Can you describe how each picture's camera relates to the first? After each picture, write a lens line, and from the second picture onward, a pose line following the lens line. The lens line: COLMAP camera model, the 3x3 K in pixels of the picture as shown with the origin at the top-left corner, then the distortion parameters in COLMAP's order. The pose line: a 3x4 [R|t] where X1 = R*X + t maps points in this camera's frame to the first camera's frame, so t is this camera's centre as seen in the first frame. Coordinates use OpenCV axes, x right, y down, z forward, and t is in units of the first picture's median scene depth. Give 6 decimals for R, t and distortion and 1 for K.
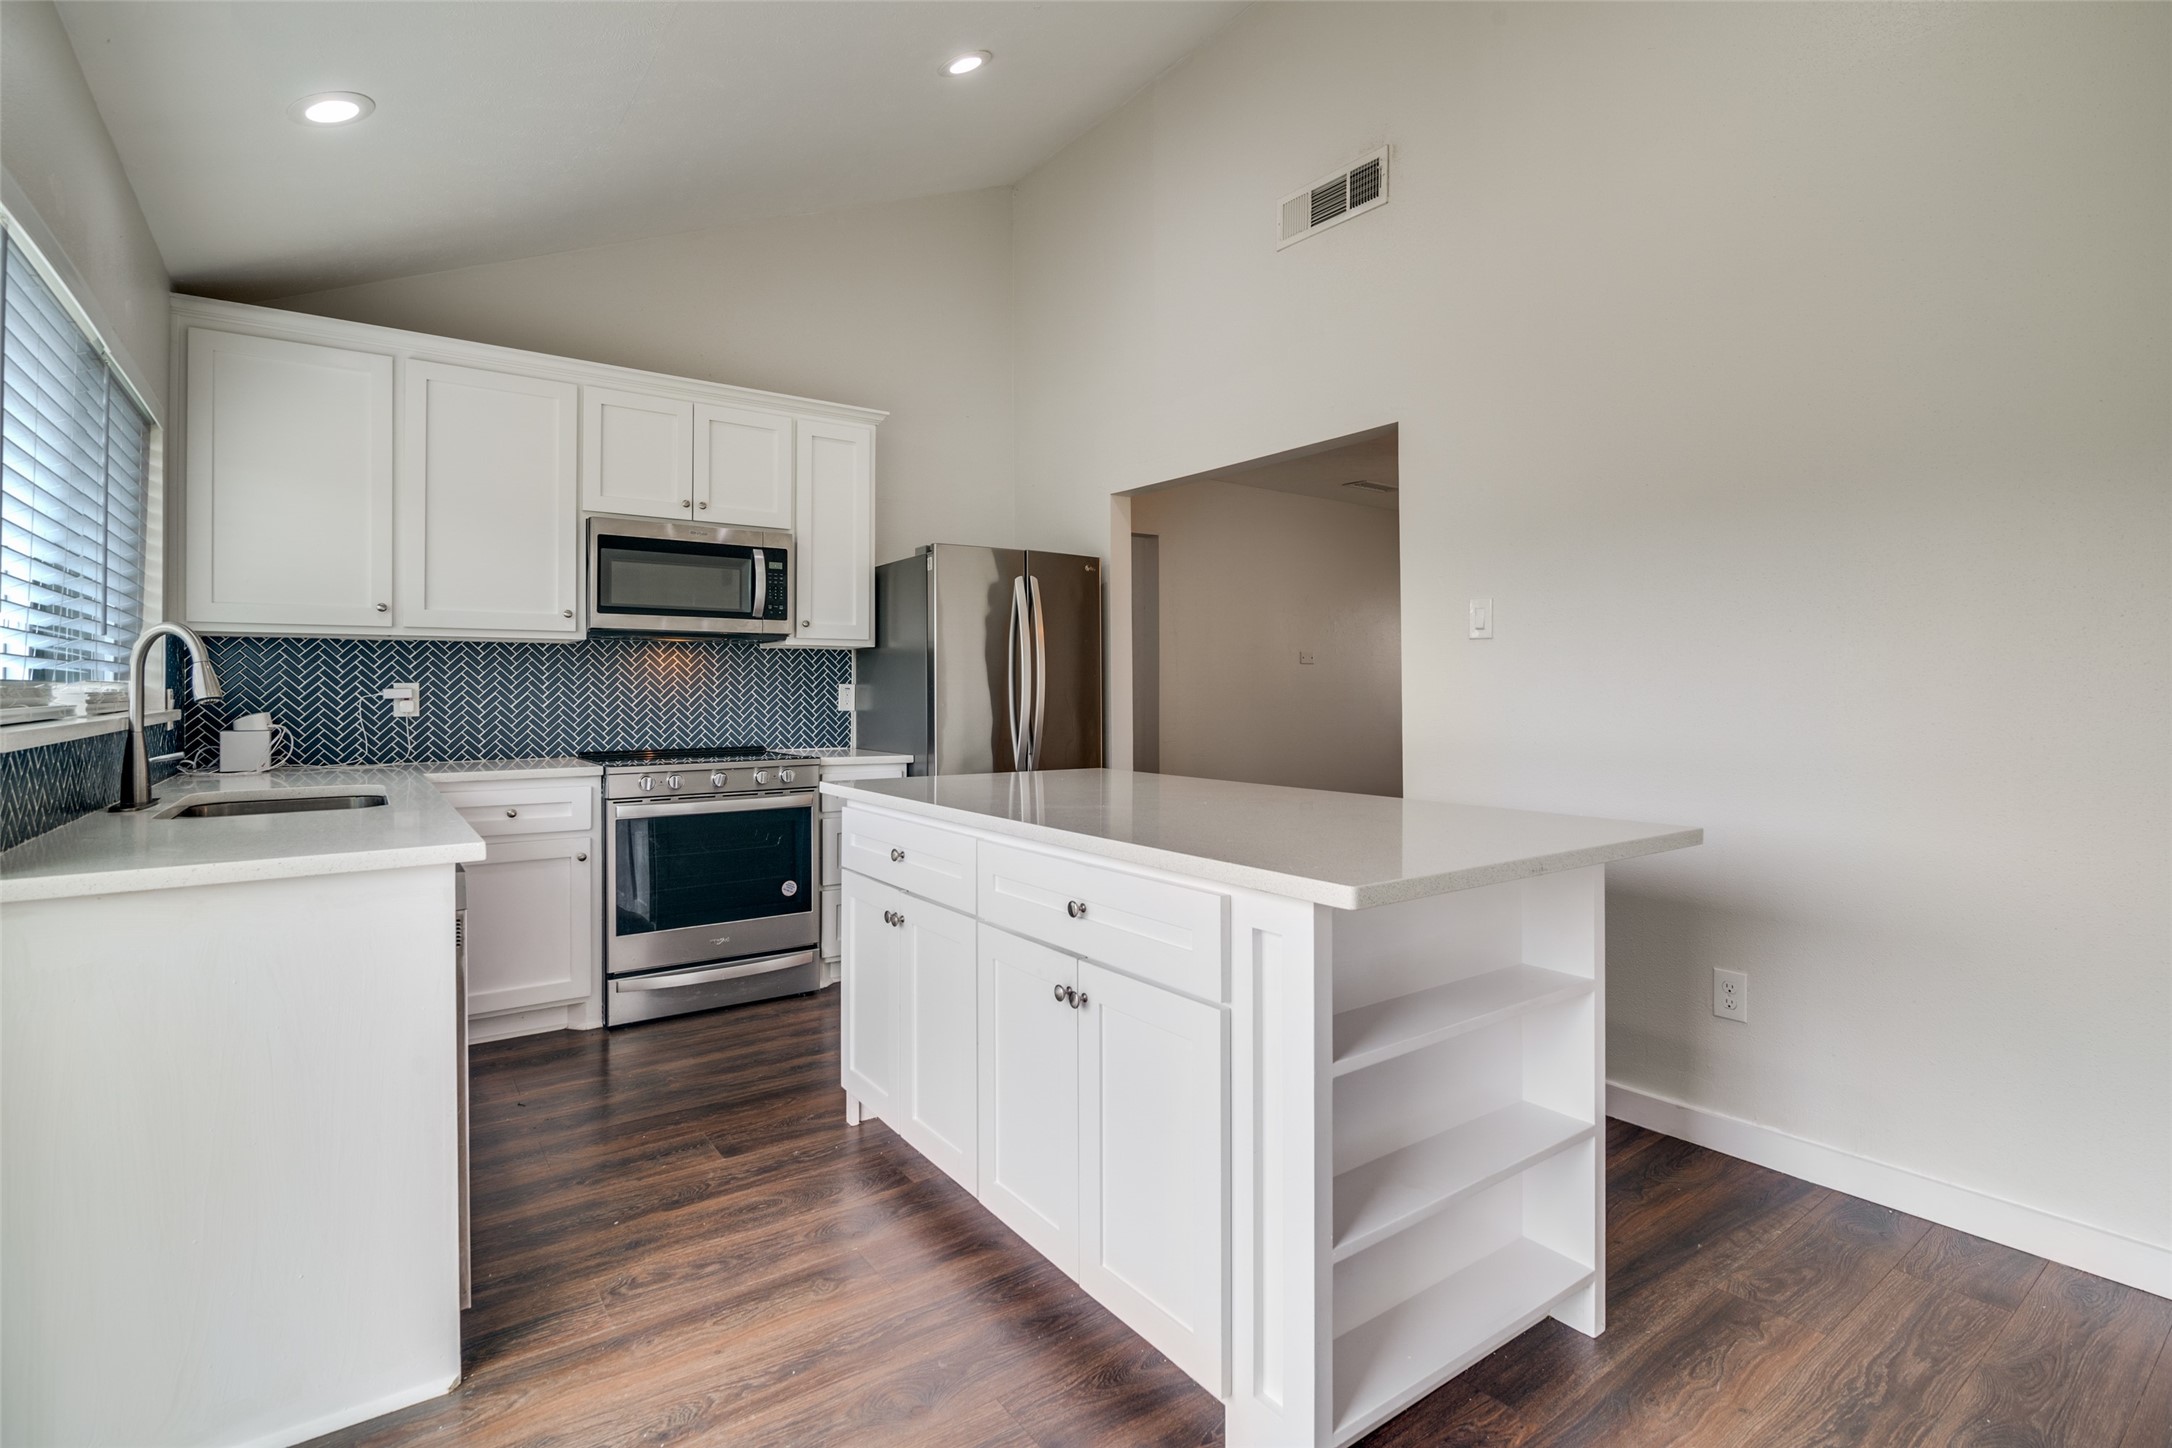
lens RADIAL K [[1037.5, 0, 1077.8], [0, 1037.5, 691.4], [0, 0, 1]] dist [-0.020219, 0.000127]
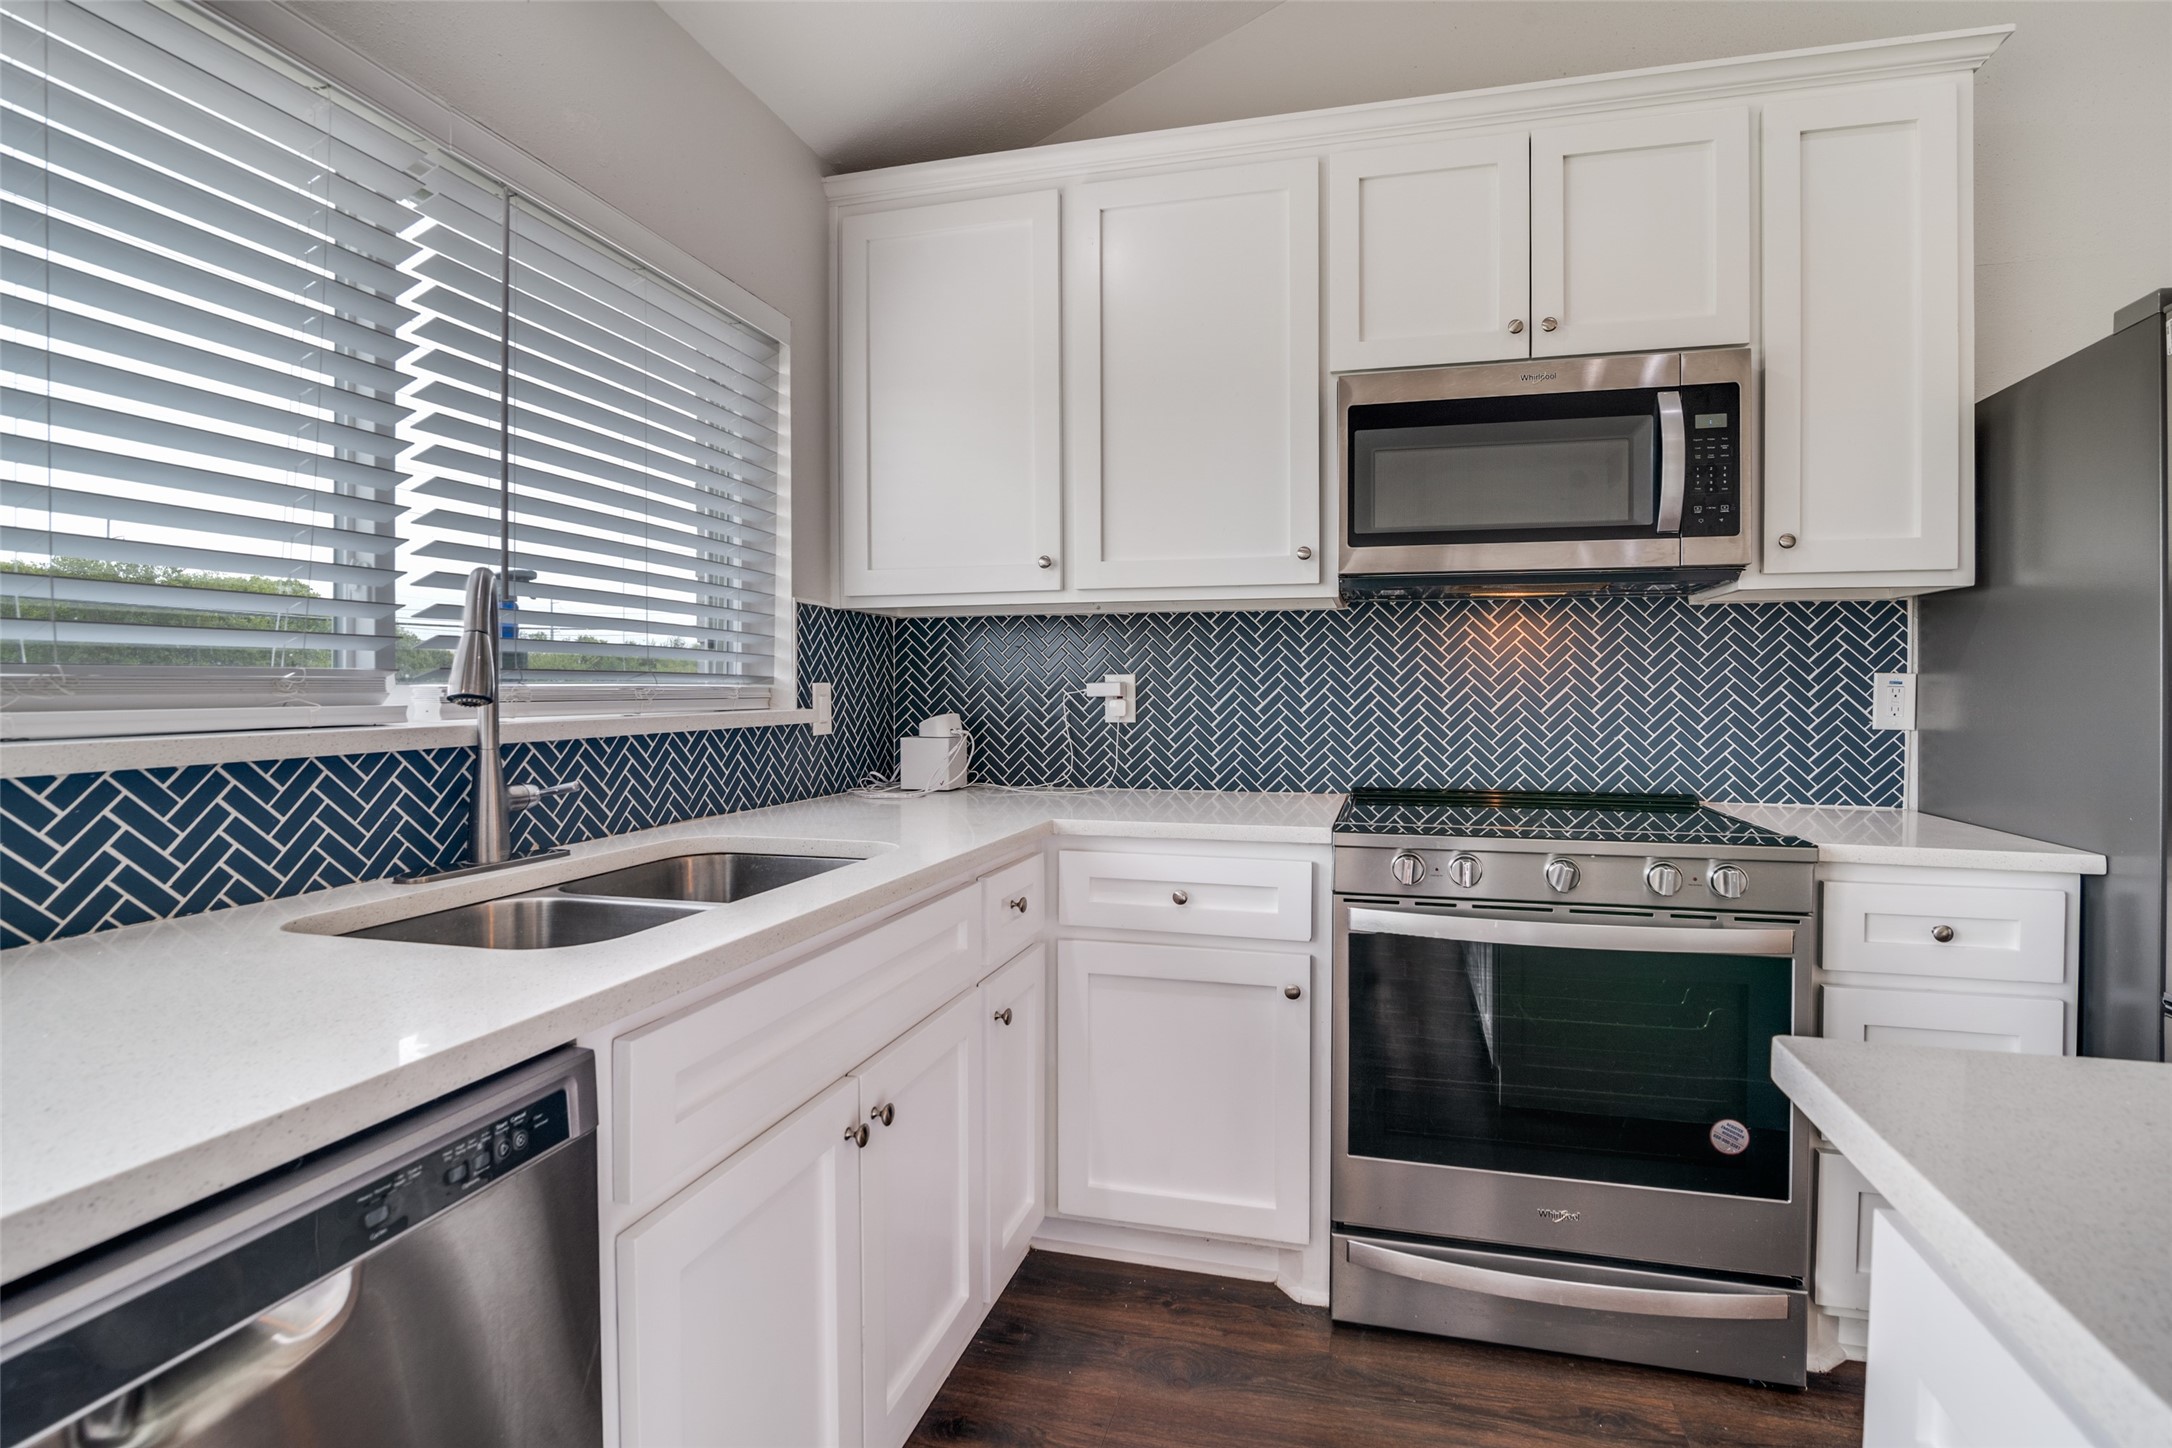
lens RADIAL K [[1037.5, 0, 1077.8], [0, 1037.5, 691.4], [0, 0, 1]] dist [-0.020219, 0.000127]
pose [[0.629866, 0.005358, -0.776685, -0.112334], [-0.002544, 0.999985, 0.004835, -0.000073], [0.776700, -0.001070, 0.629870, 0.494519]]
